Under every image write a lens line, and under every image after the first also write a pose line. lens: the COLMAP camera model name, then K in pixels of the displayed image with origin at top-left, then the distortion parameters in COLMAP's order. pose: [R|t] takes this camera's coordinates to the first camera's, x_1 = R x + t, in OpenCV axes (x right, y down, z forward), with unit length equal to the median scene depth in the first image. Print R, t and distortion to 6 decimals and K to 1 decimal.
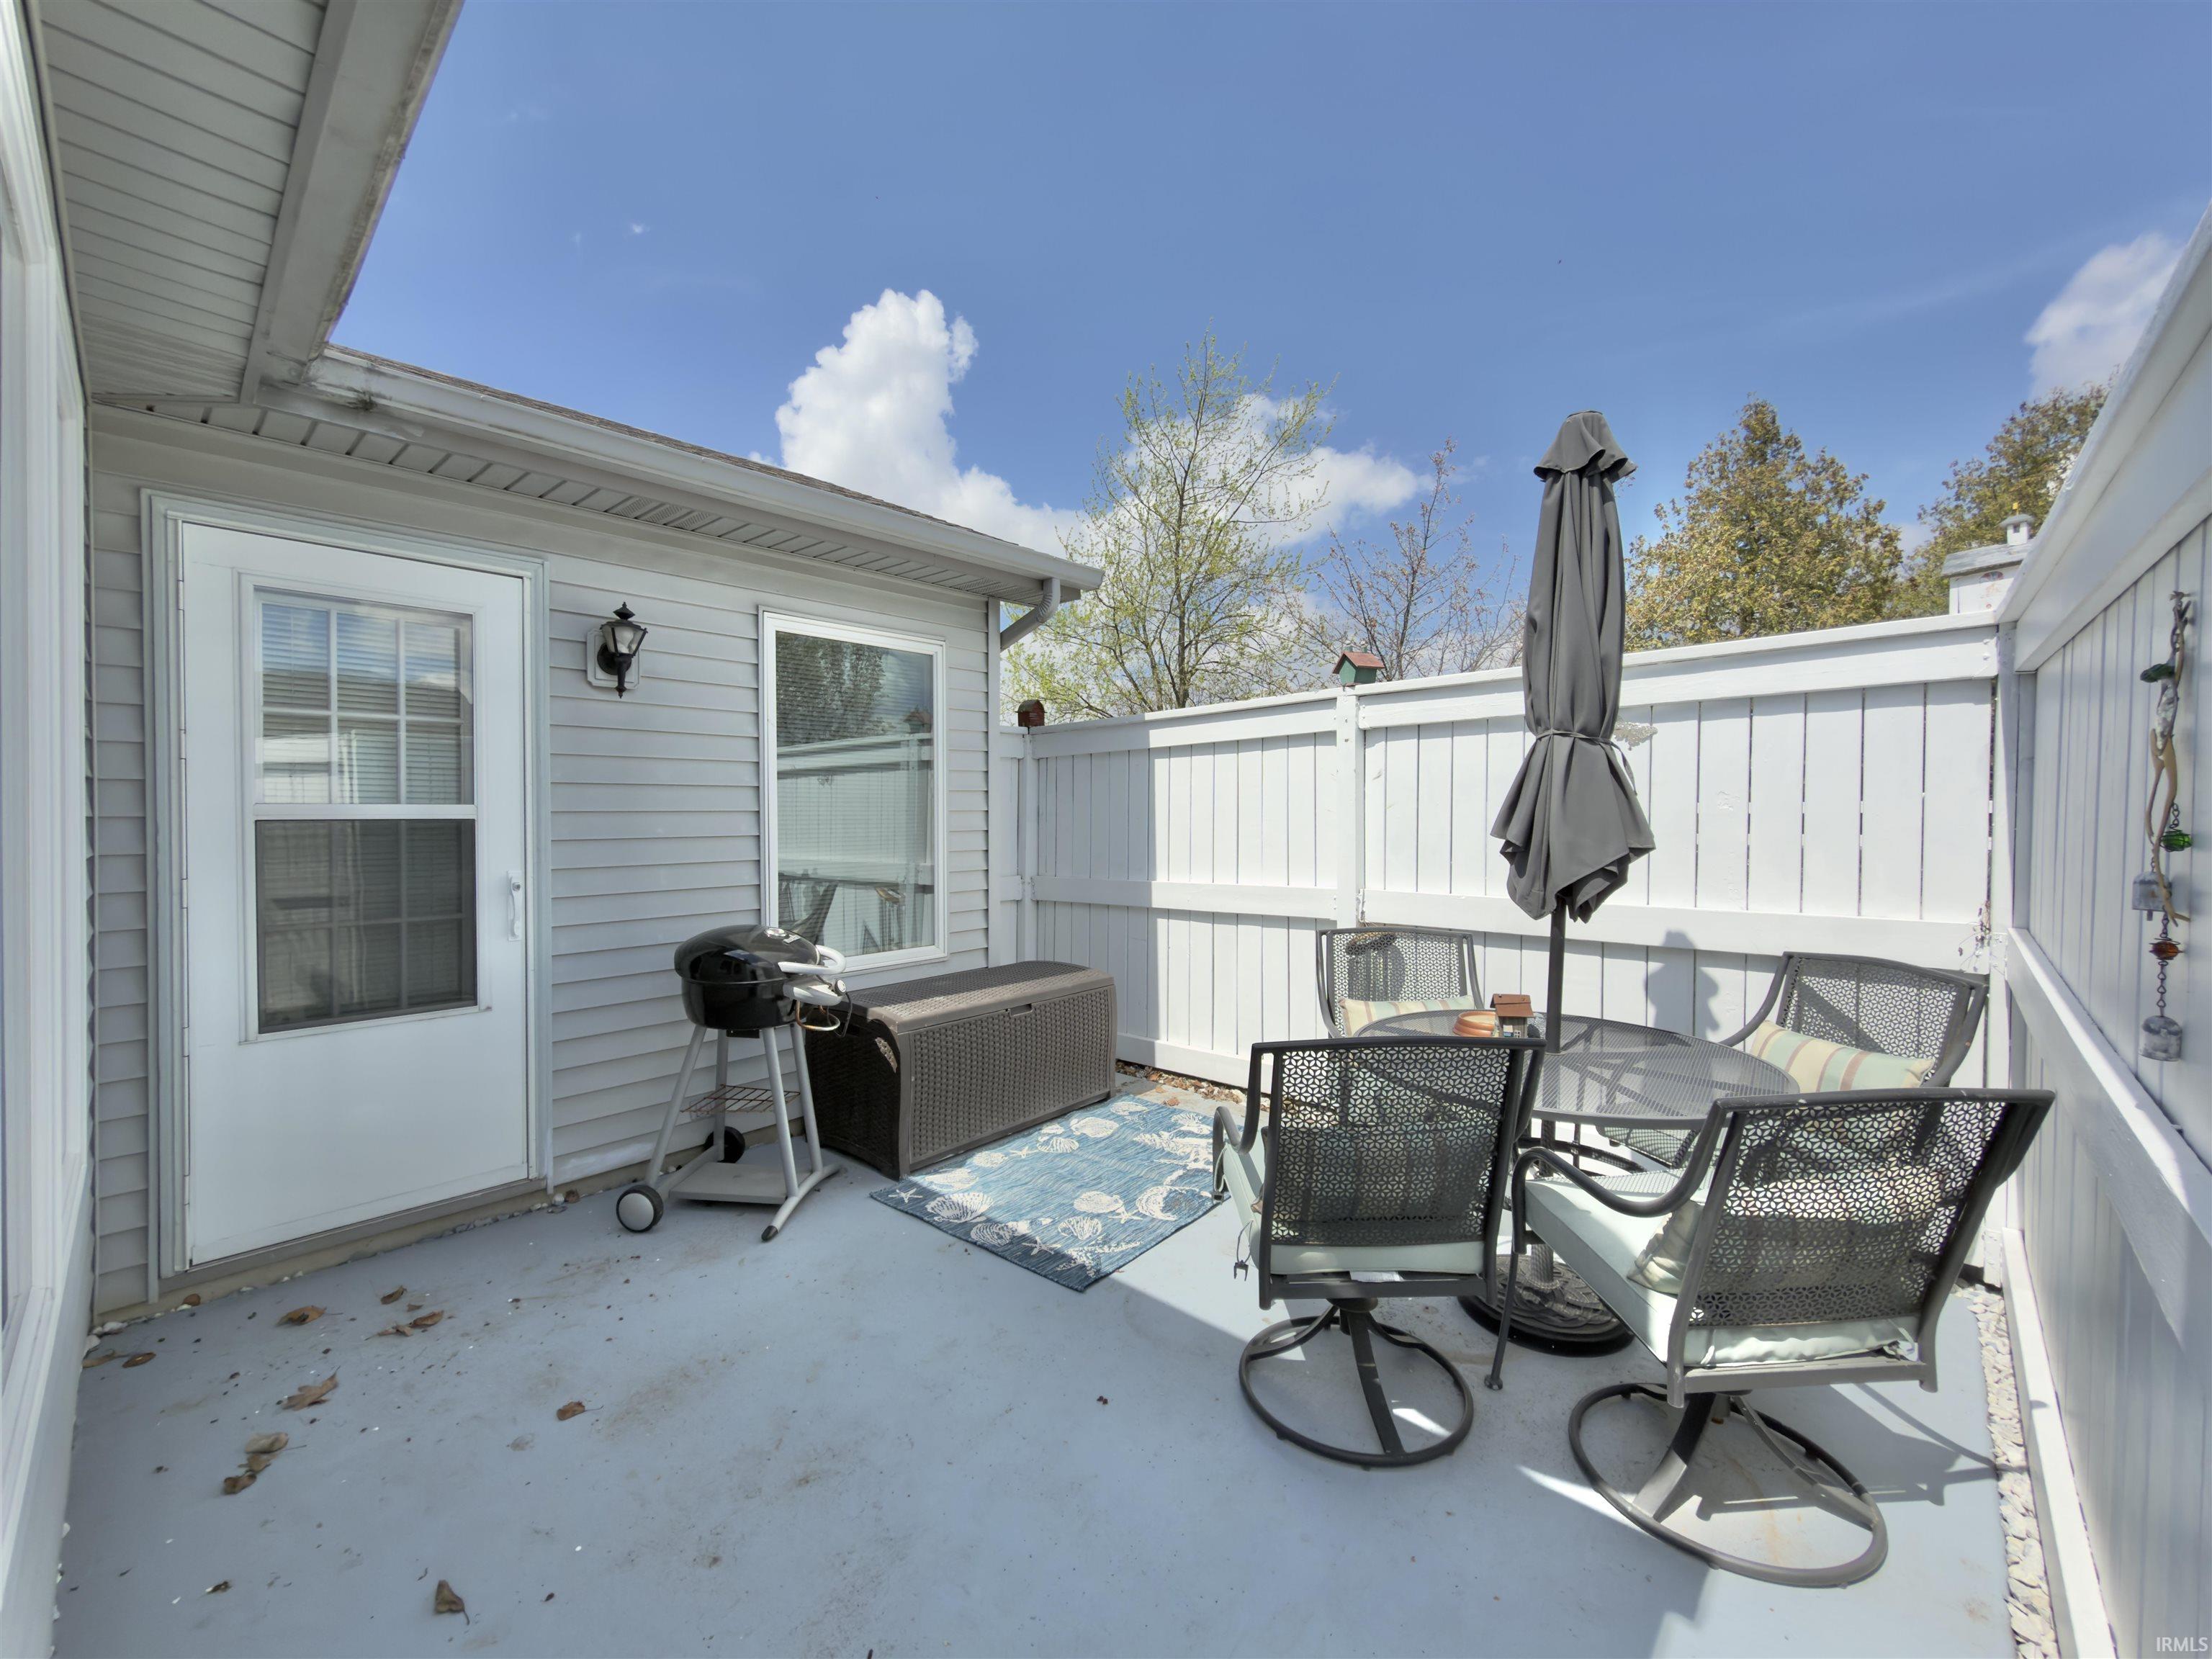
lens RADIAL K [[881.9, 0, 1106.0], [0, 881.9, 829.5], [0, 0, 1]] dist [0.001451, 0.000214]
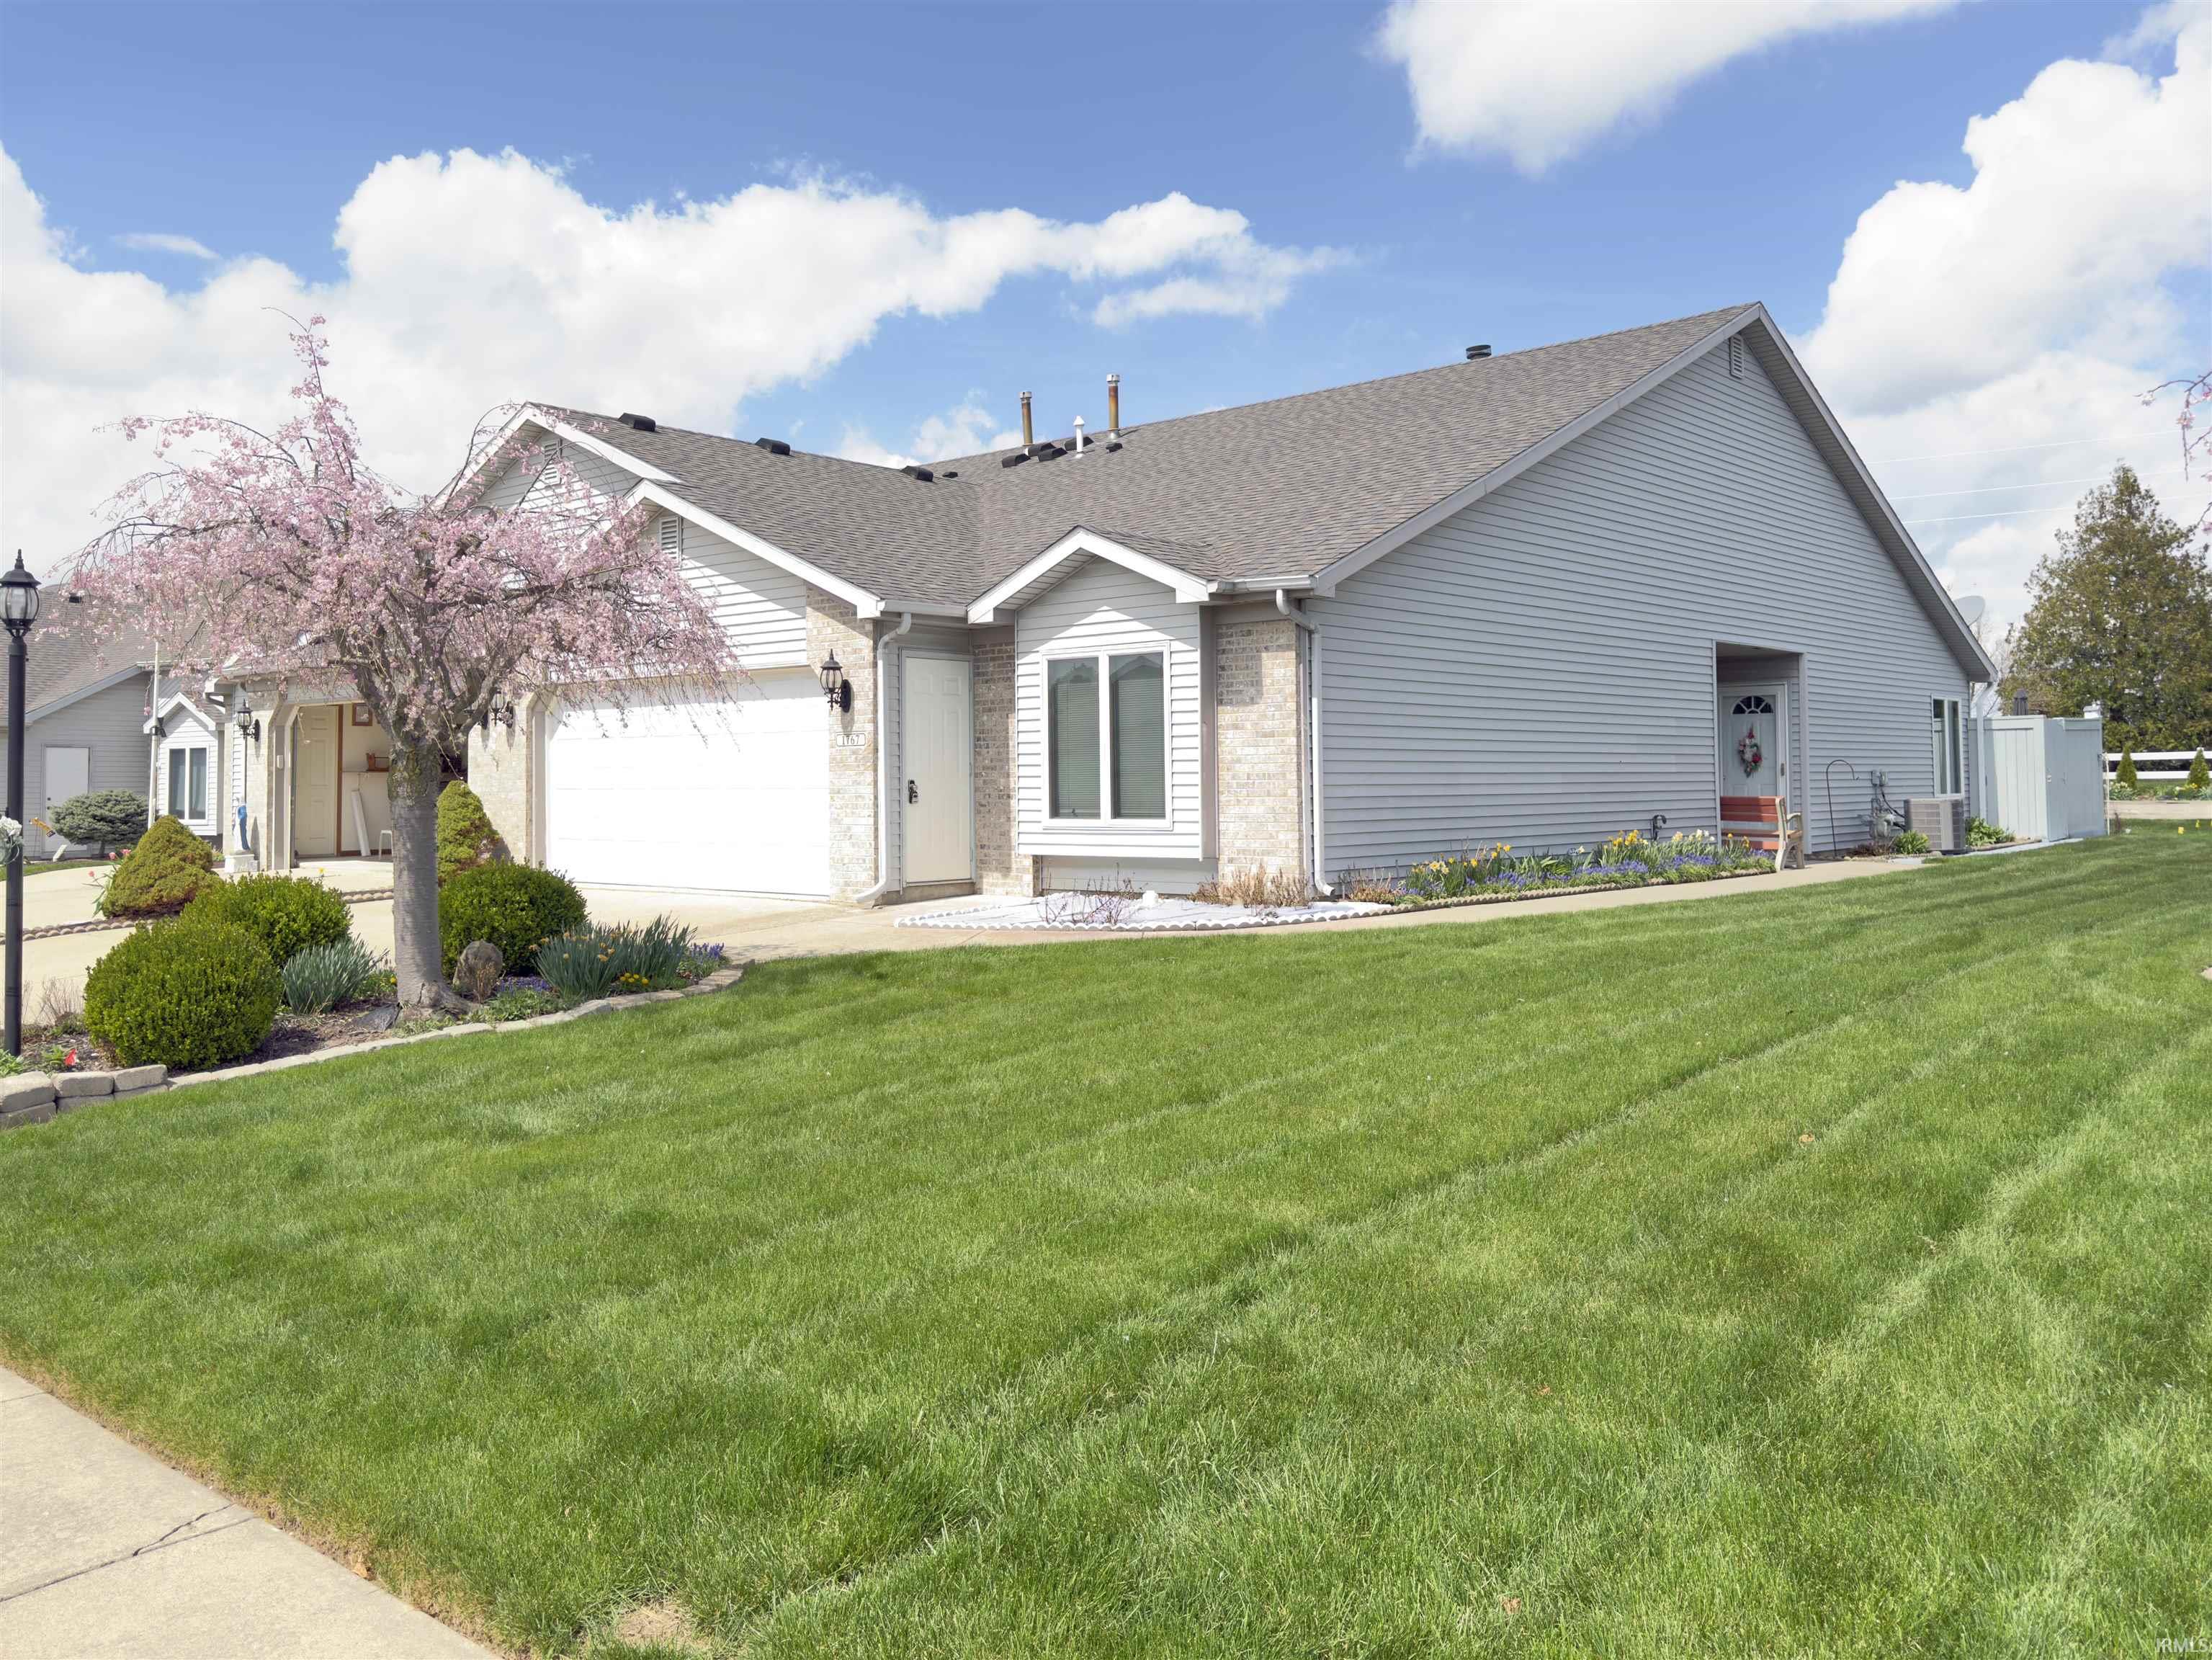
lens RADIAL K [[1745.2, 0, 1104.7], [0, 1745.2, 704.0], [0, 0, 1]] dist [0.003457, 0.000770]
pose [[0.999588, -0.005319, 0.028209, -0.948909], [0.006843, 0.998508, -0.054184, 0.026853], [-0.027878, 0.054355, 0.998132, -1.688961]]
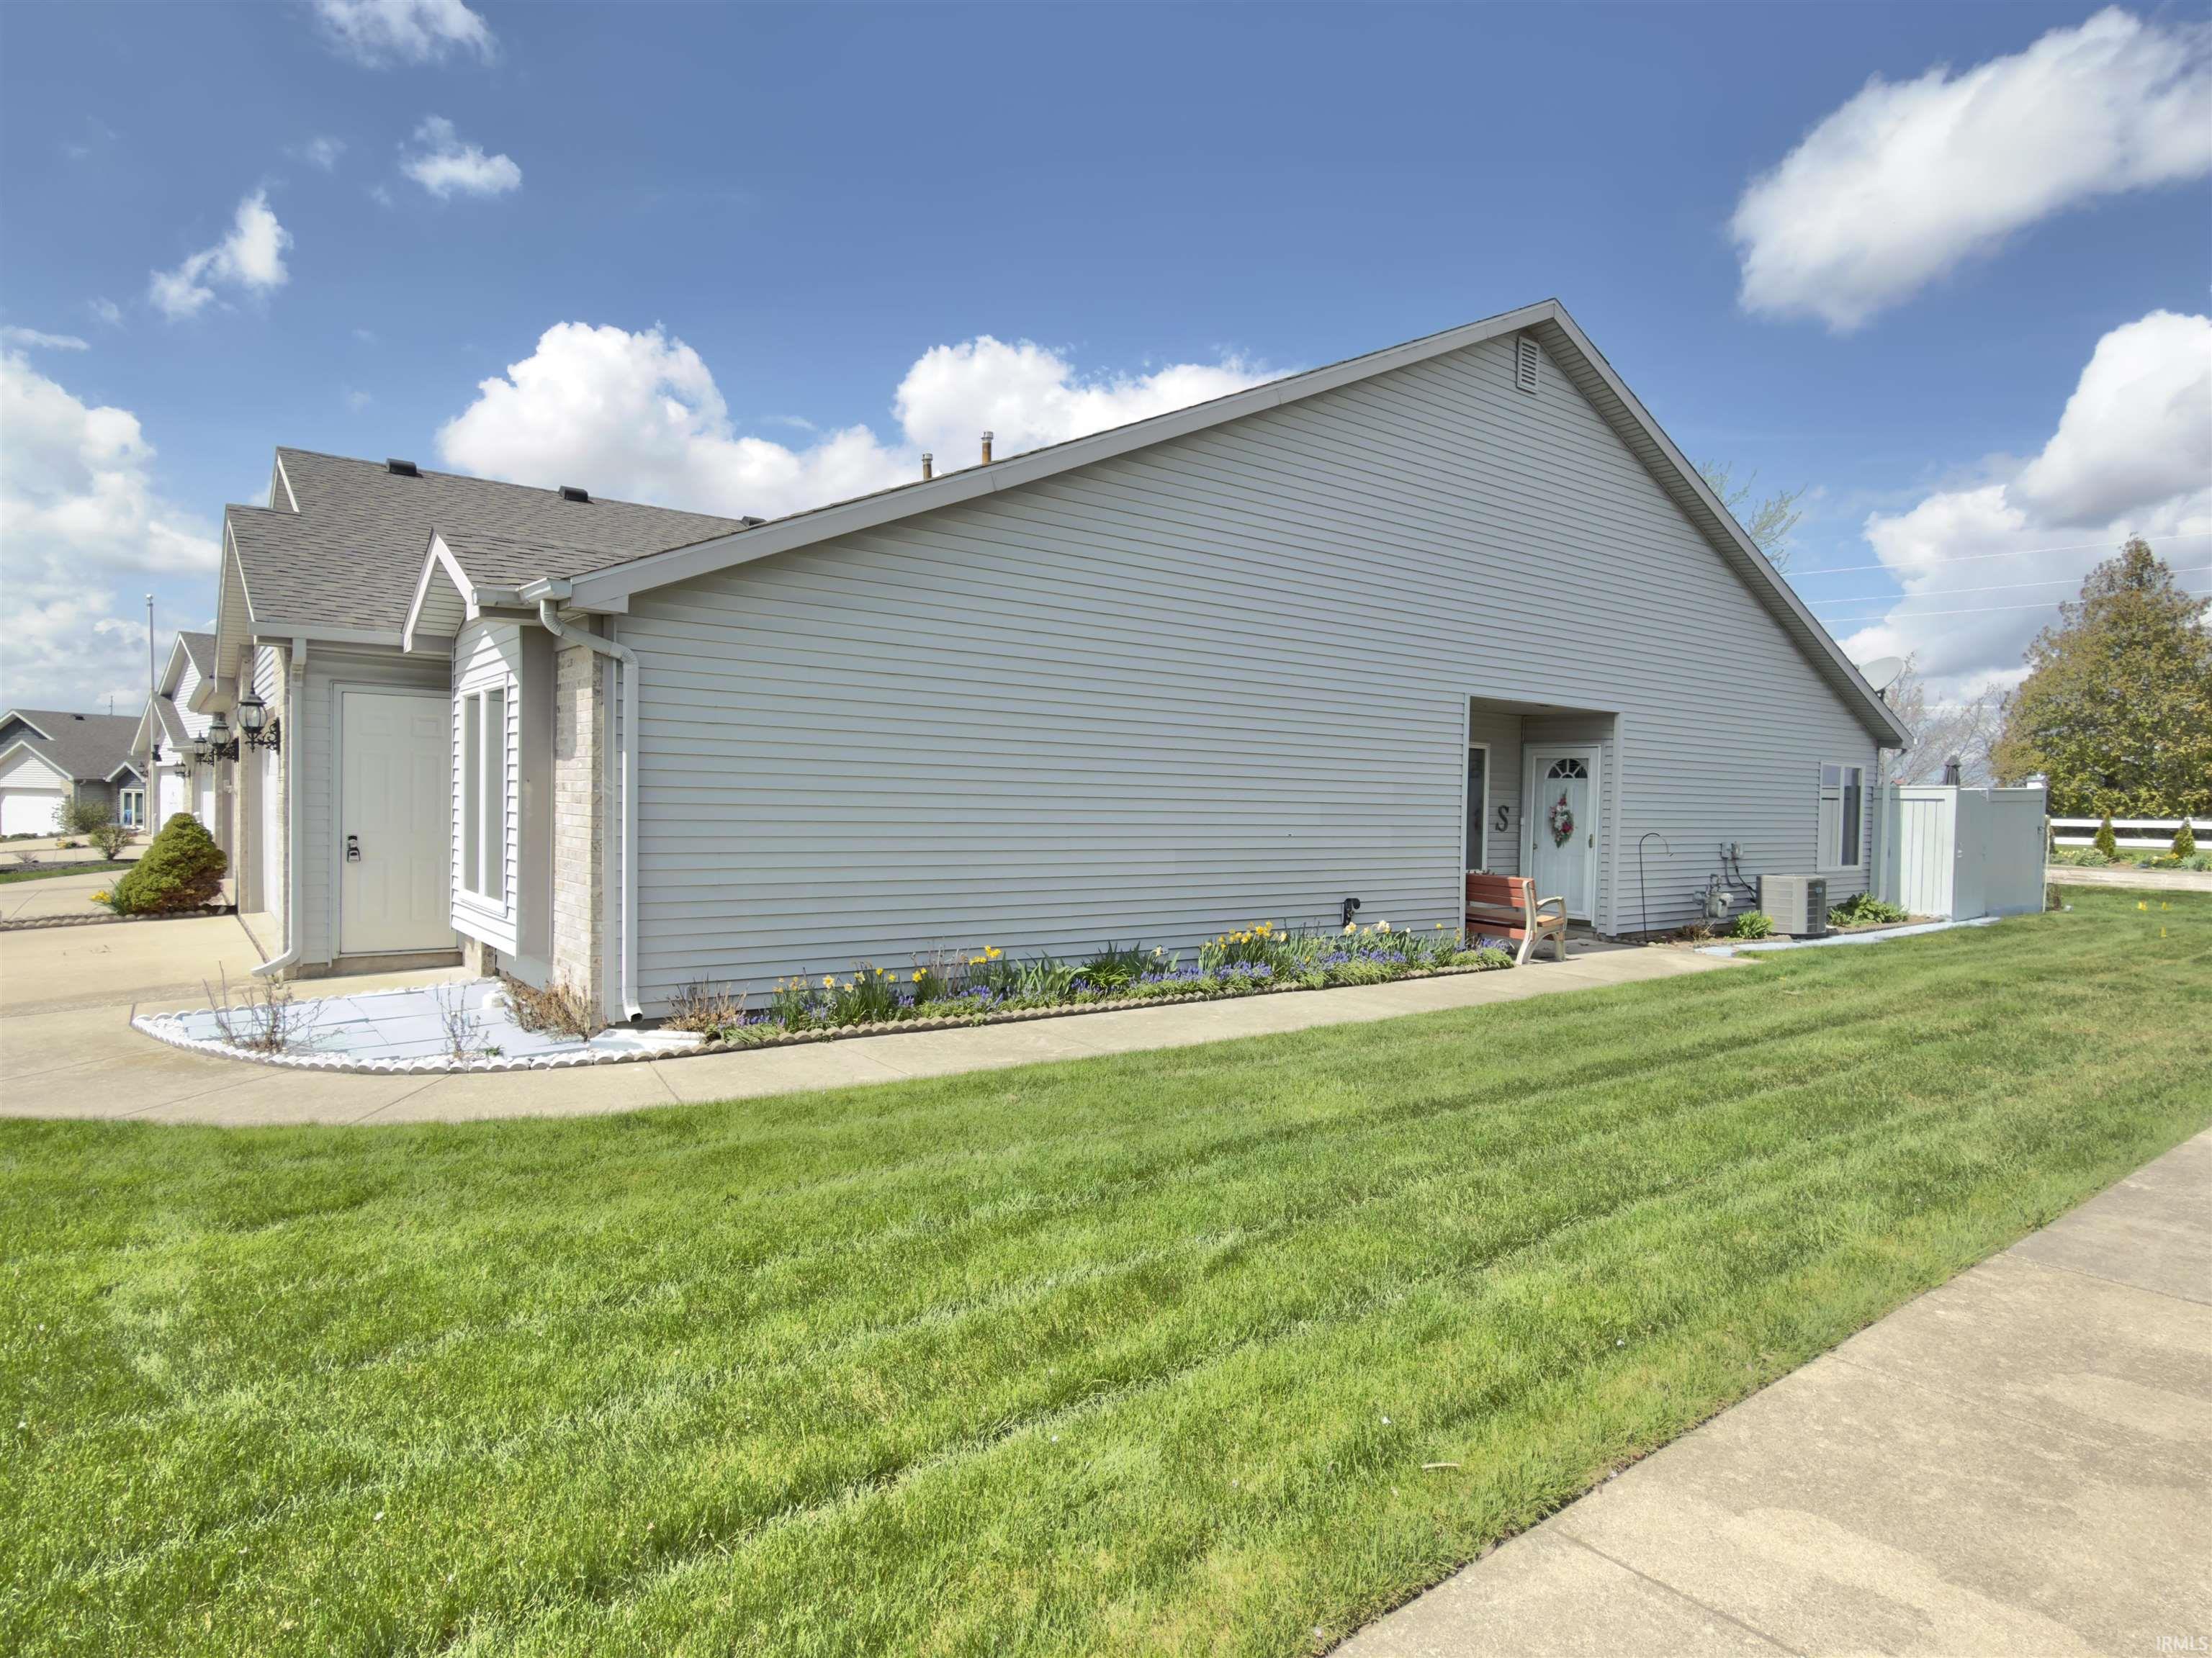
lens RADIAL K [[1259.6, 0, 1106.0], [0, 1259.6, 829.0], [0, 0, 1]] dist [0.003512, 0.001165]
pose [[0.988630, 0.027821, -0.147773, -0.597693], [-0.025915, 0.999554, 0.014812, -0.004253], [0.148120, -0.010814, 0.988910, -1.280090]]
